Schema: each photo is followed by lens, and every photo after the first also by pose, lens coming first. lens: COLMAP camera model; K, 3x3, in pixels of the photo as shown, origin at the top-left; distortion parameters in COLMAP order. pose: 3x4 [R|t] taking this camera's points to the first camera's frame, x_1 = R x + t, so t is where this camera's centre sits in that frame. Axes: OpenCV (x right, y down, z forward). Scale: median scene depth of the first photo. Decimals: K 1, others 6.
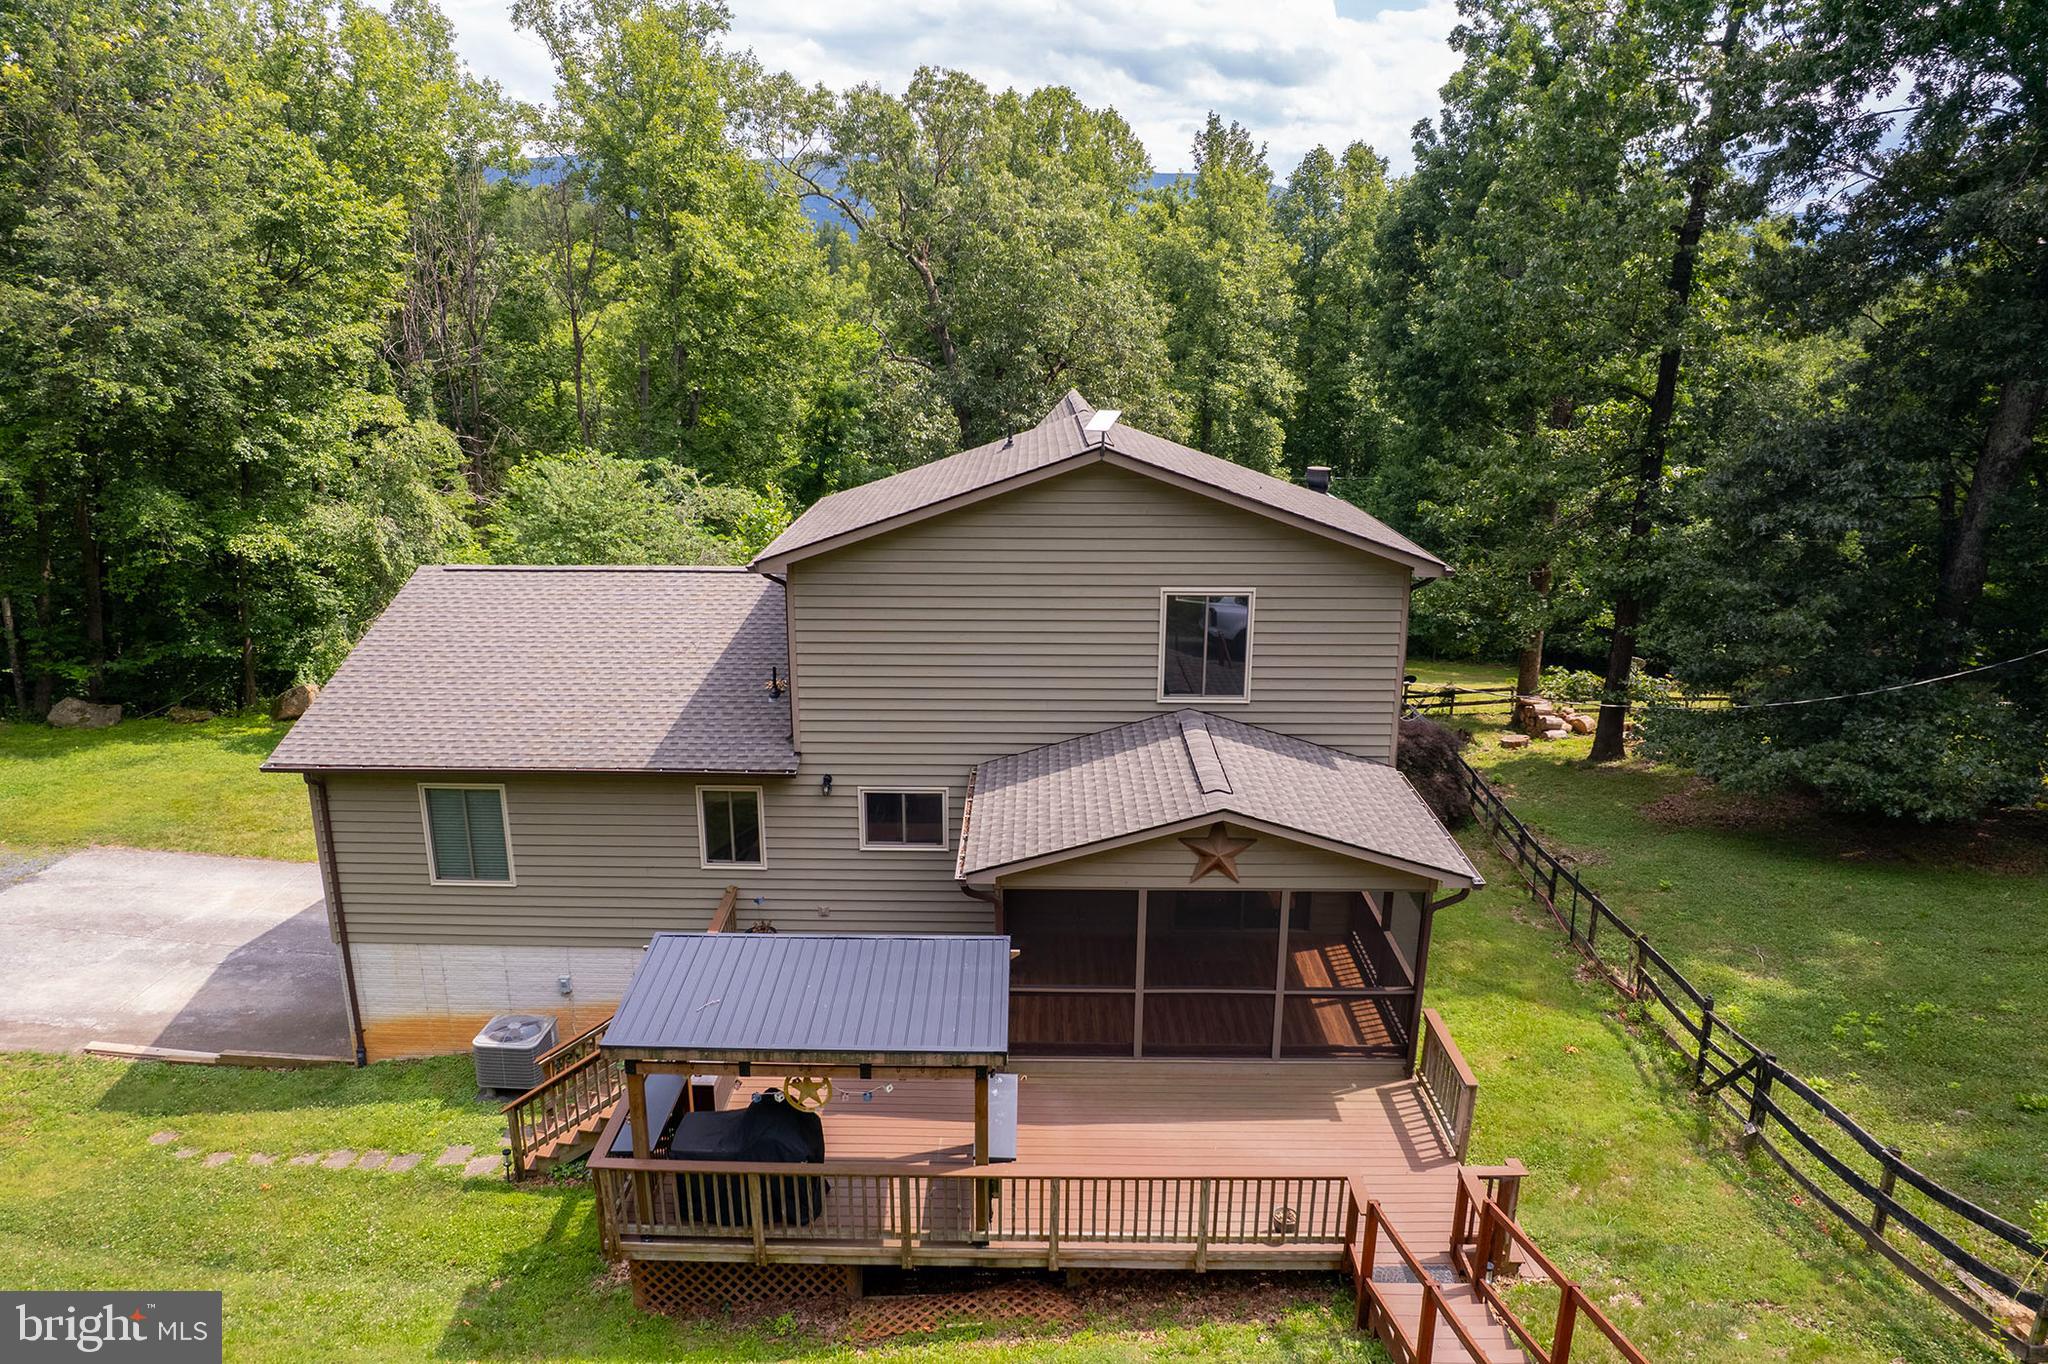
lens RADIAL K [[1343.8, 0, 1024.0], [0, 1343.8, 682.0], [0, 0, 1]] dist [-0.044765, 0.001470]
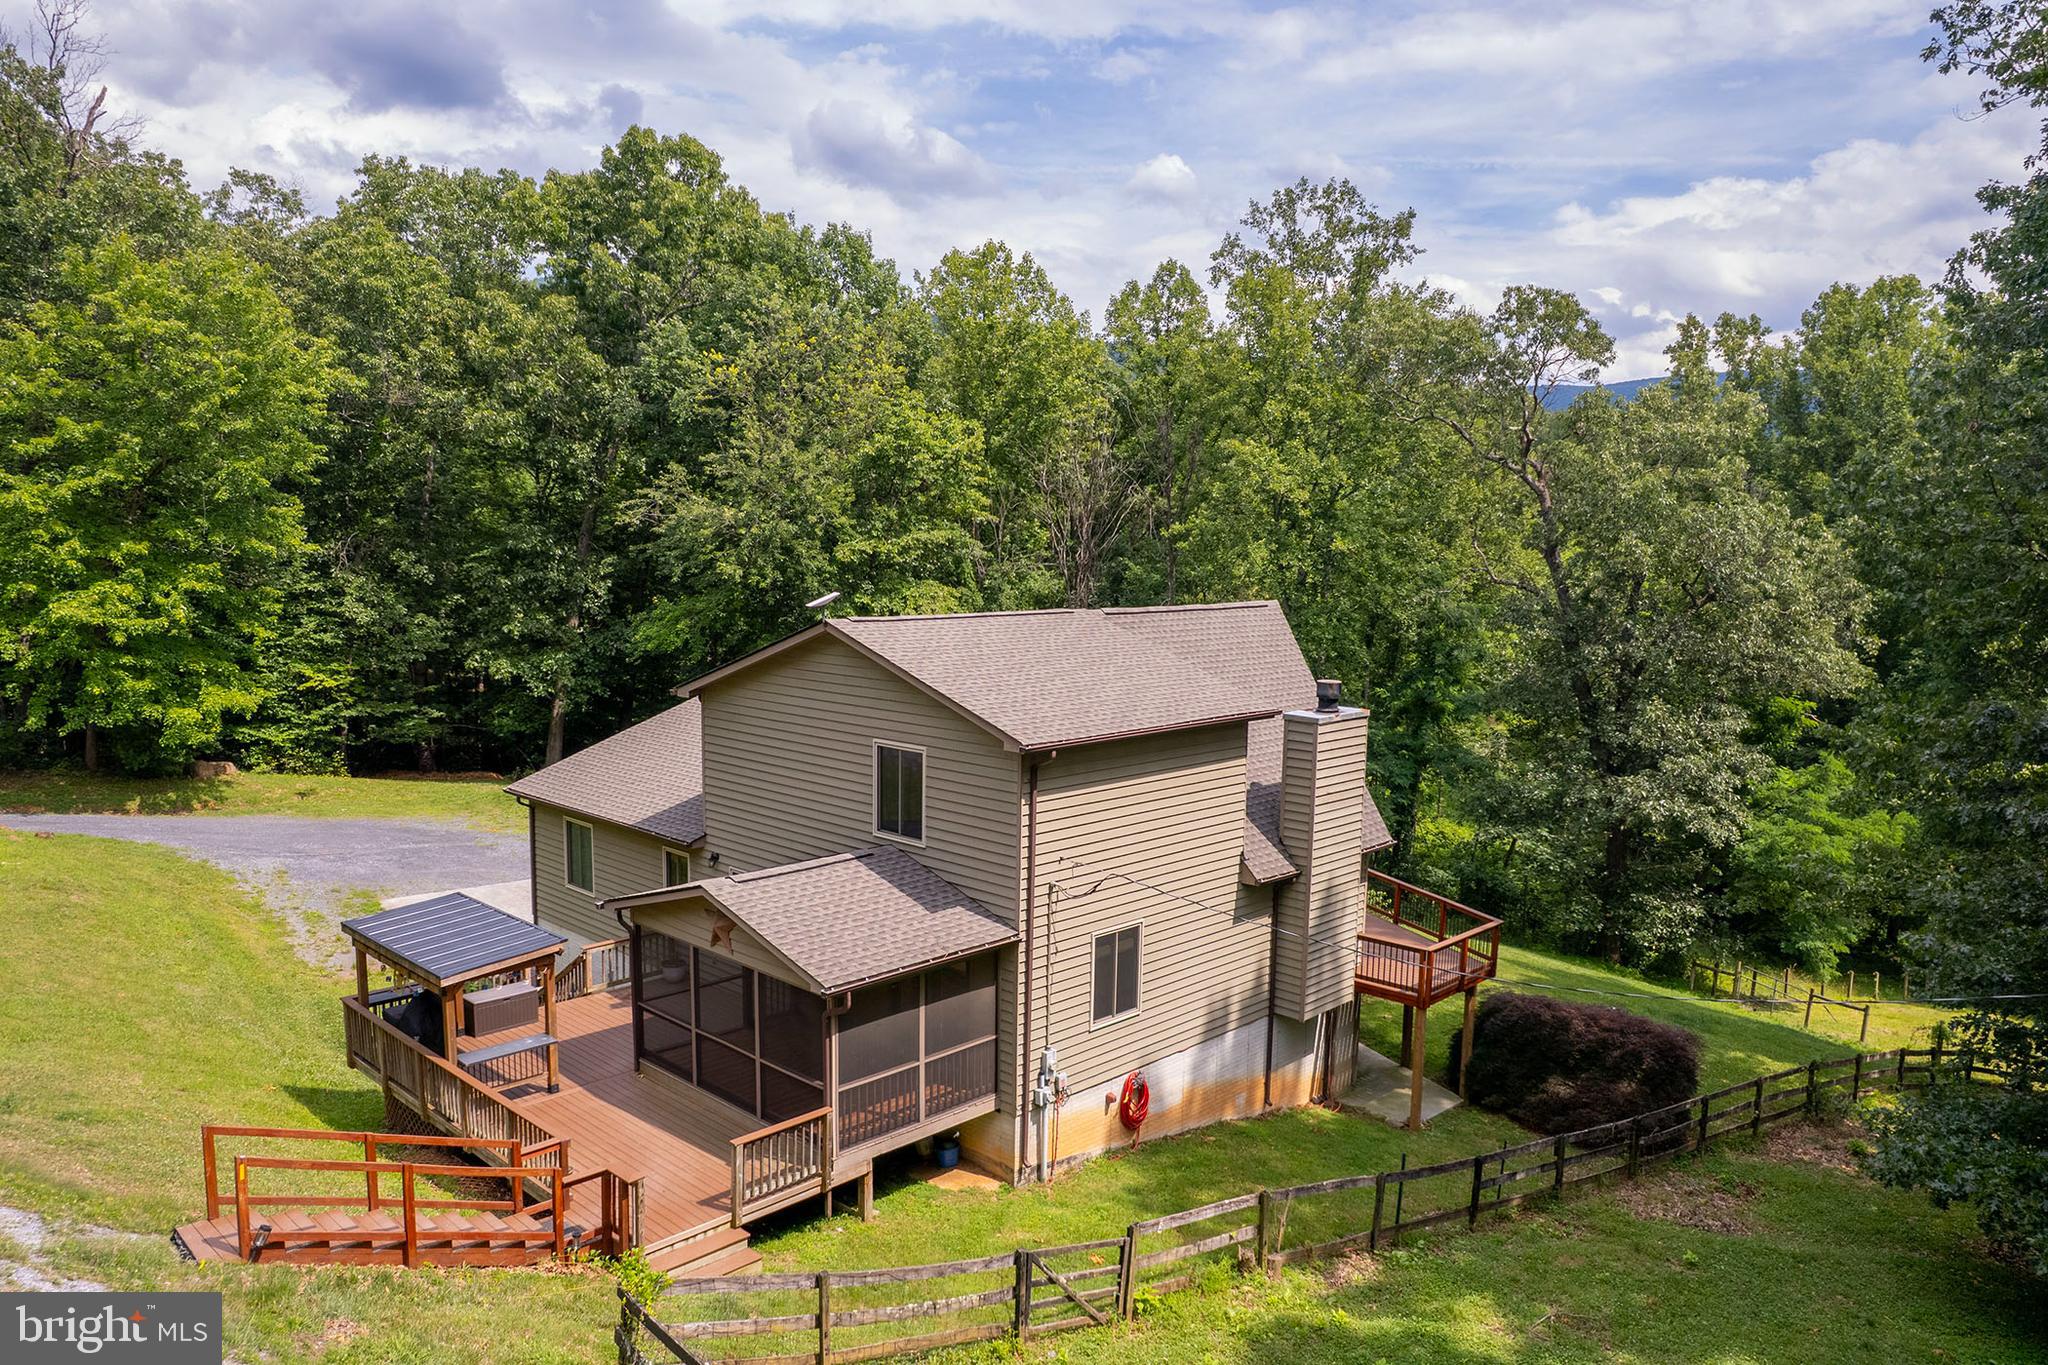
lens RADIAL K [[1414.5, 0, 1023.1], [0, 1414.5, 726.9], [0, 0, 1]] dist [-0.046234, 0.001875]
pose [[0.725859, 0.094931, -0.681261, 0.763470], [-0.188246, 0.980034, -0.064006, -0.016564], [0.661582, 0.174704, 0.729237, 0.105726]]
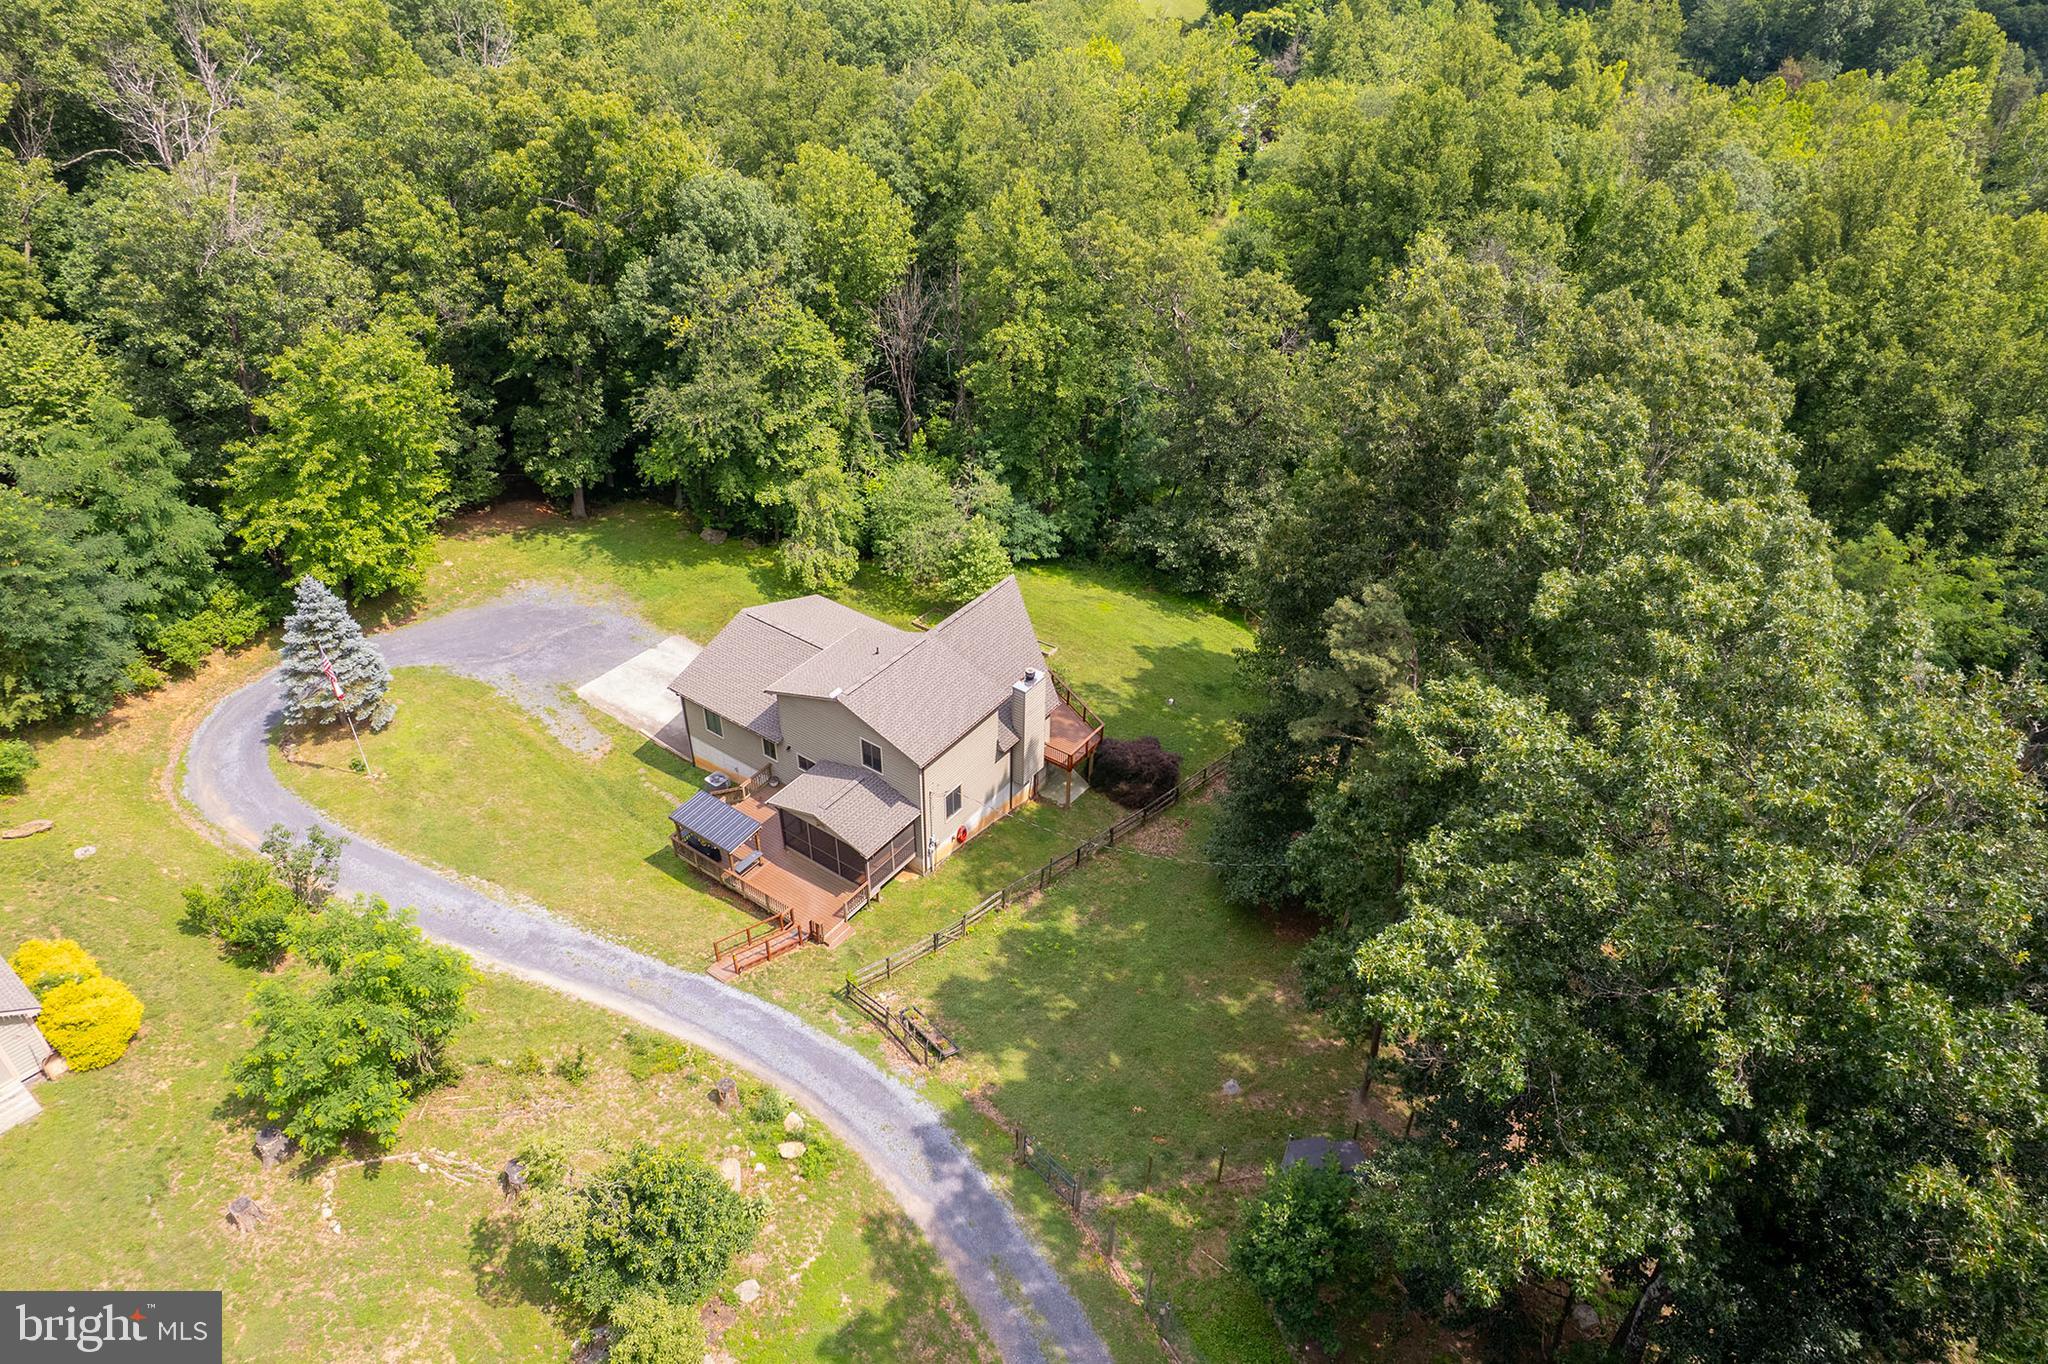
lens RADIAL K [[1332.3, 0, 1035.7], [0, 1332.3, 682.3], [0, 0, 1]] dist [-0.077387, 0.077853]
pose [[0.824166, 0.341283, -0.451969, 1.340005], [-0.158705, 0.905240, 0.394150, -1.097788], [0.543657, -0.253115, 0.800231, -0.954731]]
